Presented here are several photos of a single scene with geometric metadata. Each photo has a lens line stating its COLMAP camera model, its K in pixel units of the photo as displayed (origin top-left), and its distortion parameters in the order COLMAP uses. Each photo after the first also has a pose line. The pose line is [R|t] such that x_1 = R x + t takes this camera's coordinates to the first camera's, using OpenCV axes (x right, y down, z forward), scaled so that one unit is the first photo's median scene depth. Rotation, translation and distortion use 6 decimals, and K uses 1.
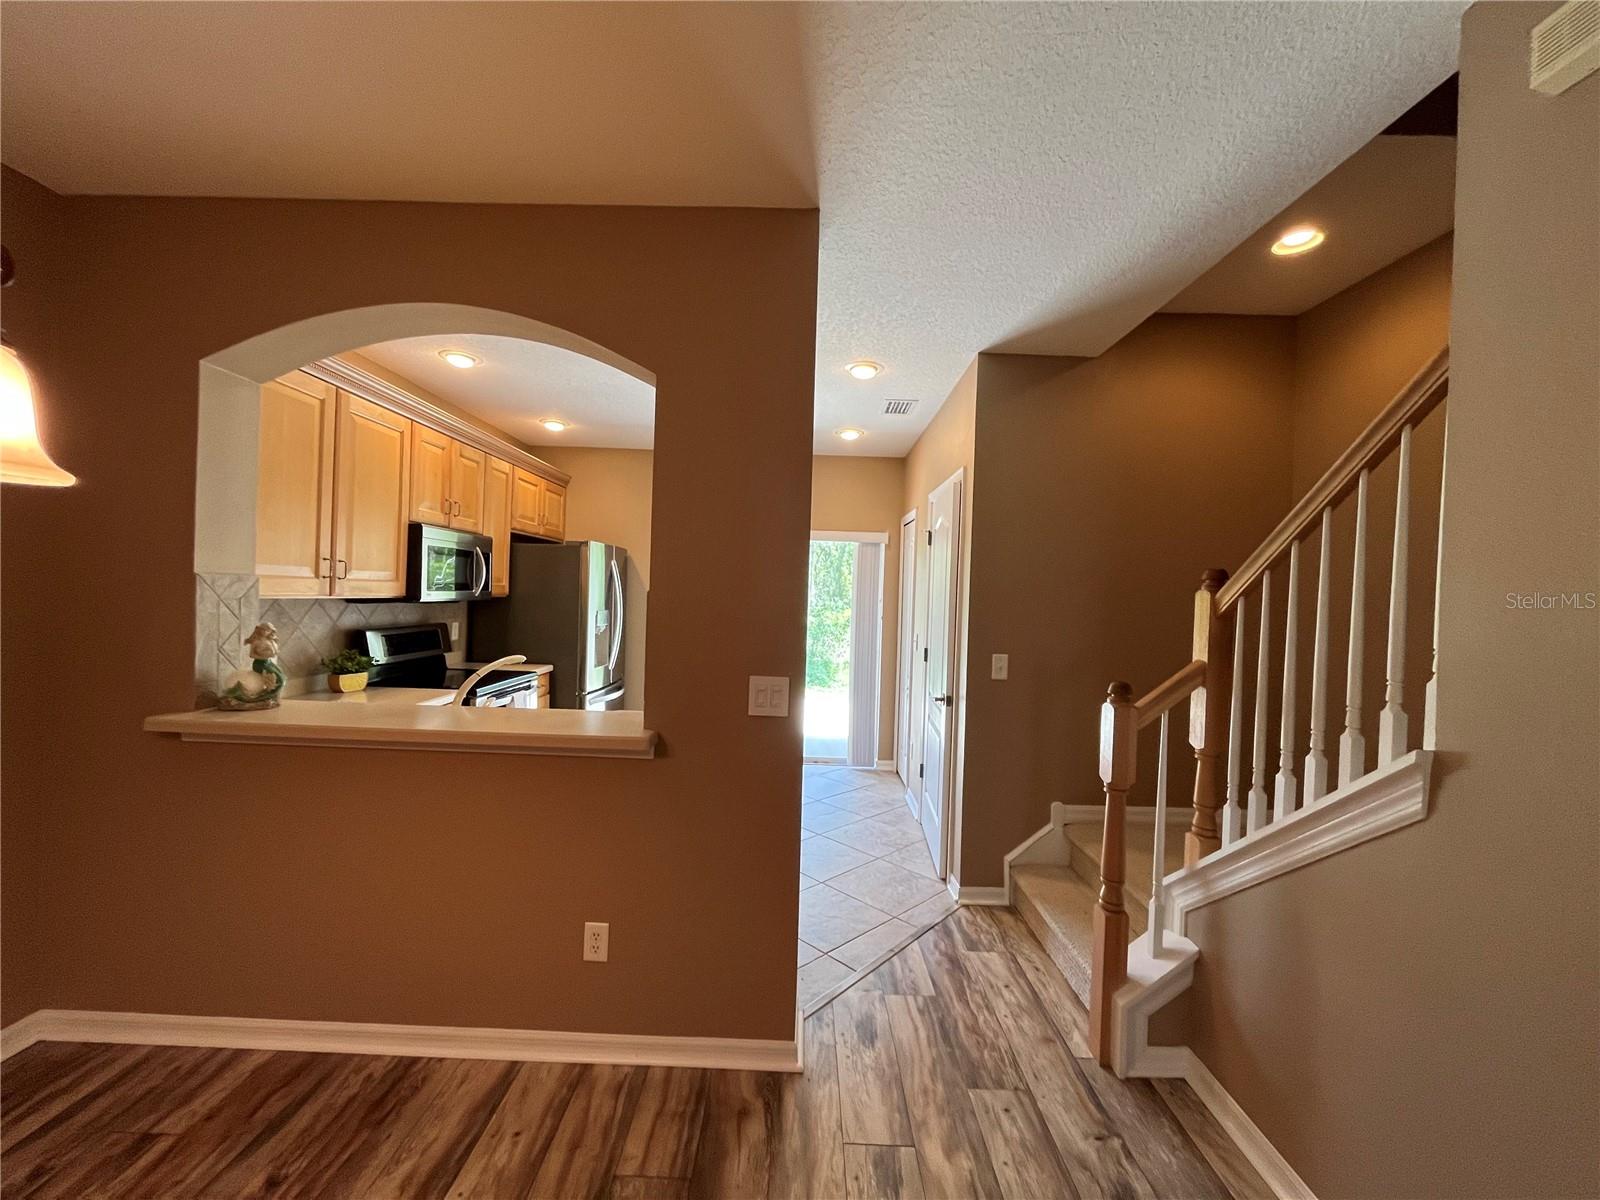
lens RADIAL K [[647.1, 0, 798.8], [0, 647.1, 591.6], [0, 0, 1]] dist [-0.005352, 0.001536]
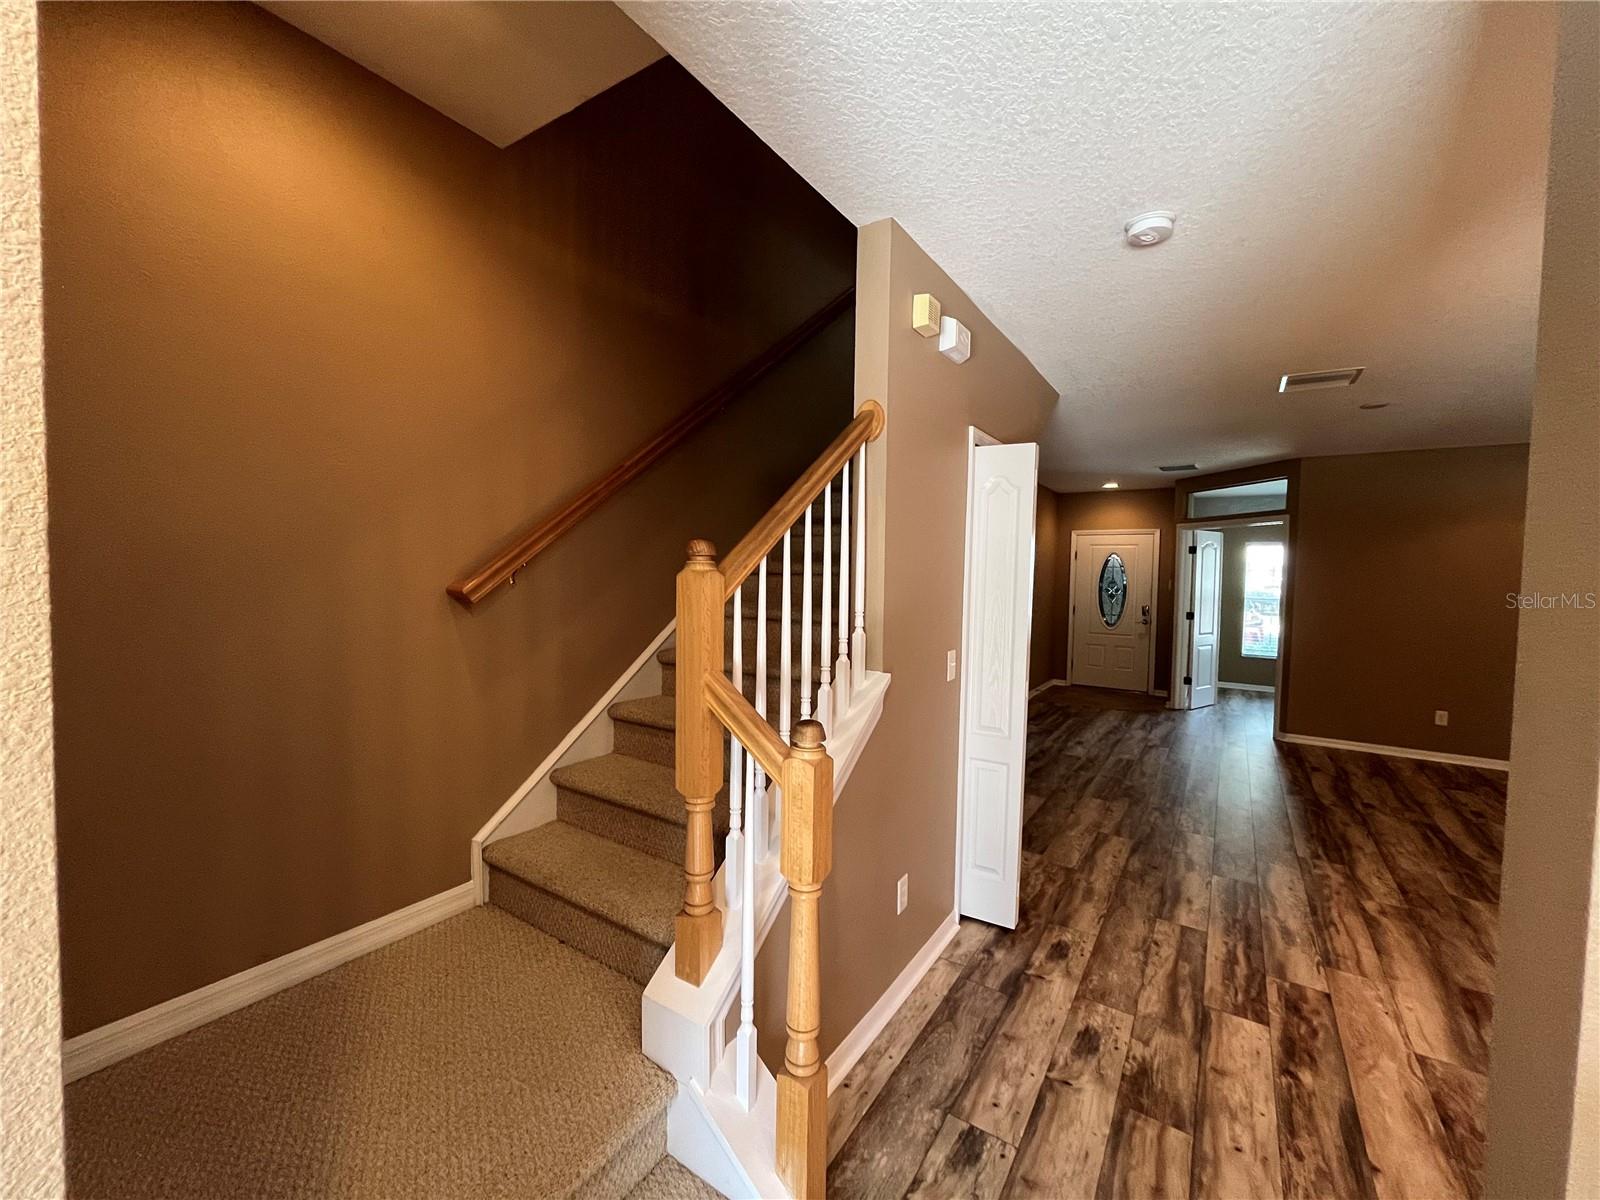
lens RADIAL K [[647.1, 0, 797.8], [0, 647.1, 596.8], [0, 0, 1]] dist [-0.005352, 0.001536]
pose [[-0.830953, -0.069780, 0.551949, 0.162516], [-0.046321, 0.997336, 0.056352, -0.017790], [-0.554411, 0.021260, -0.831972, 1.538844]]
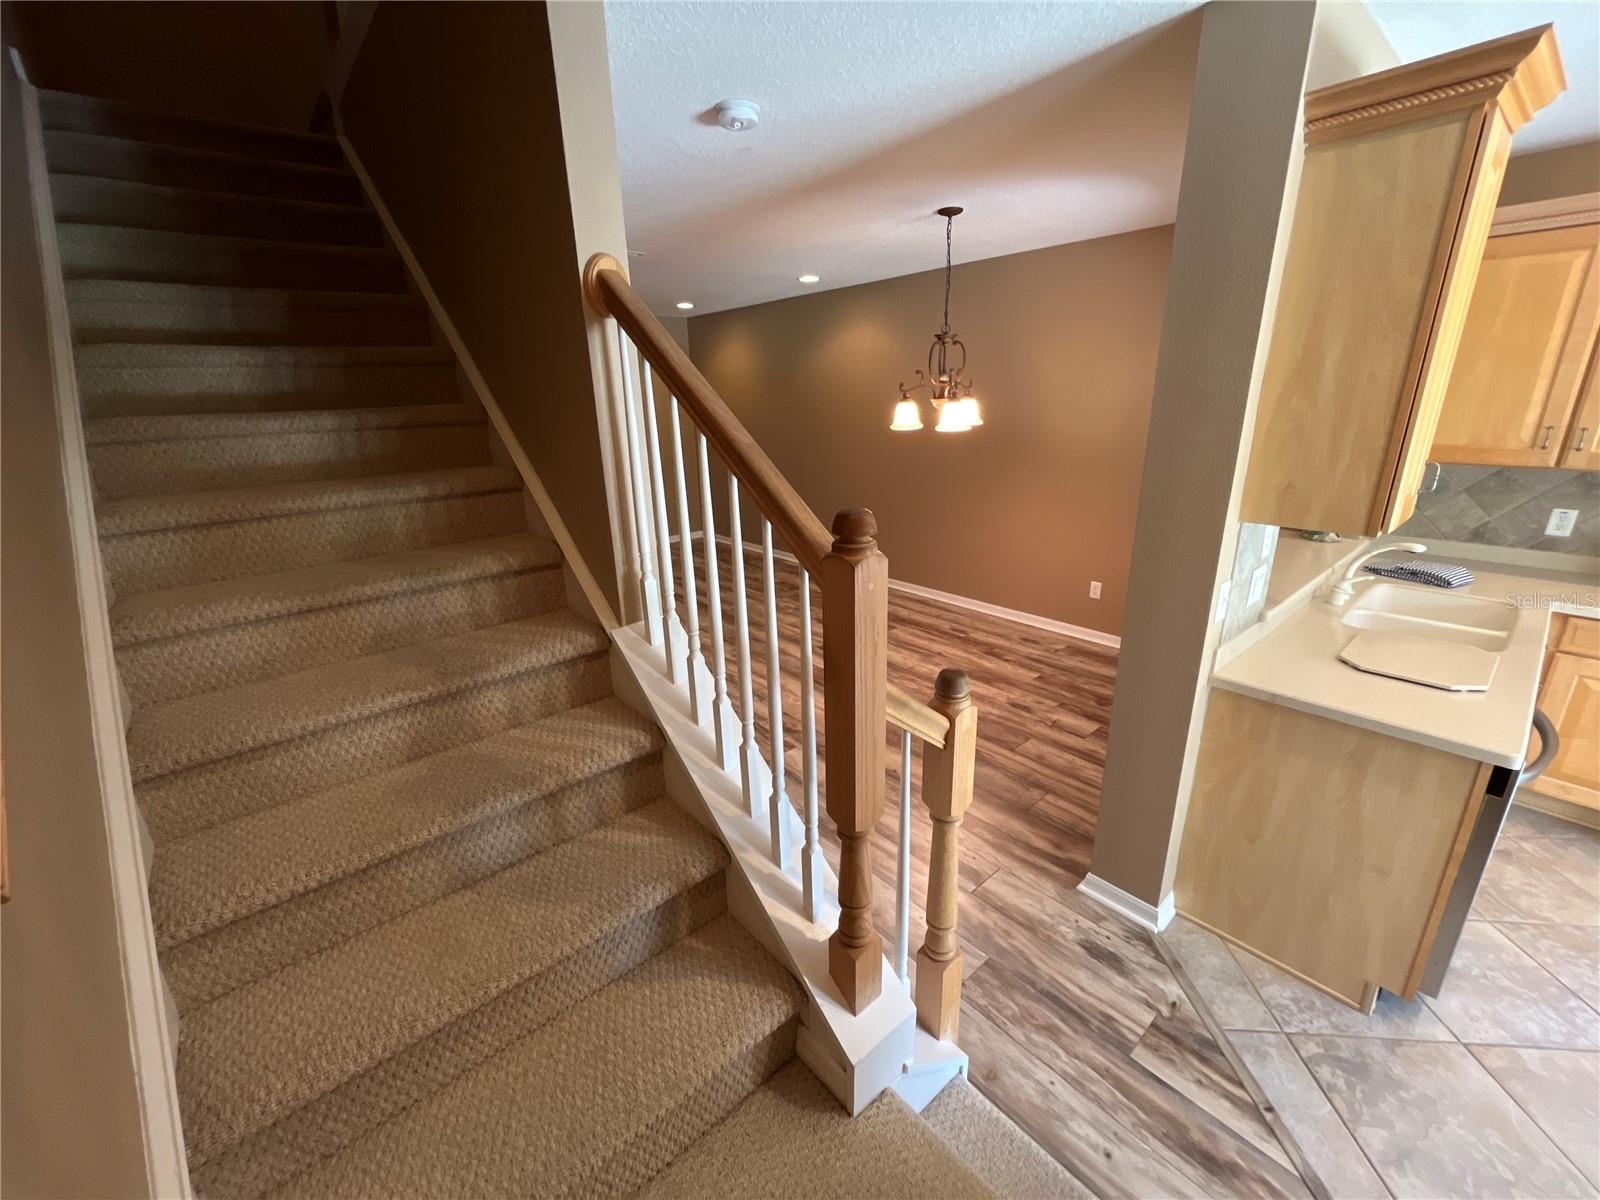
lens RADIAL K [[647.1, 0, 790.9], [0, 647.1, 600.0], [0, 0, 1]] dist [-0.005352, 0.001536]
pose [[-0.762116, 0.190141, -0.618891, 1.002630], [0.006162, 0.957990, 0.286734, -0.113796], [0.647412, 0.214711, -0.731271, 1.351187]]
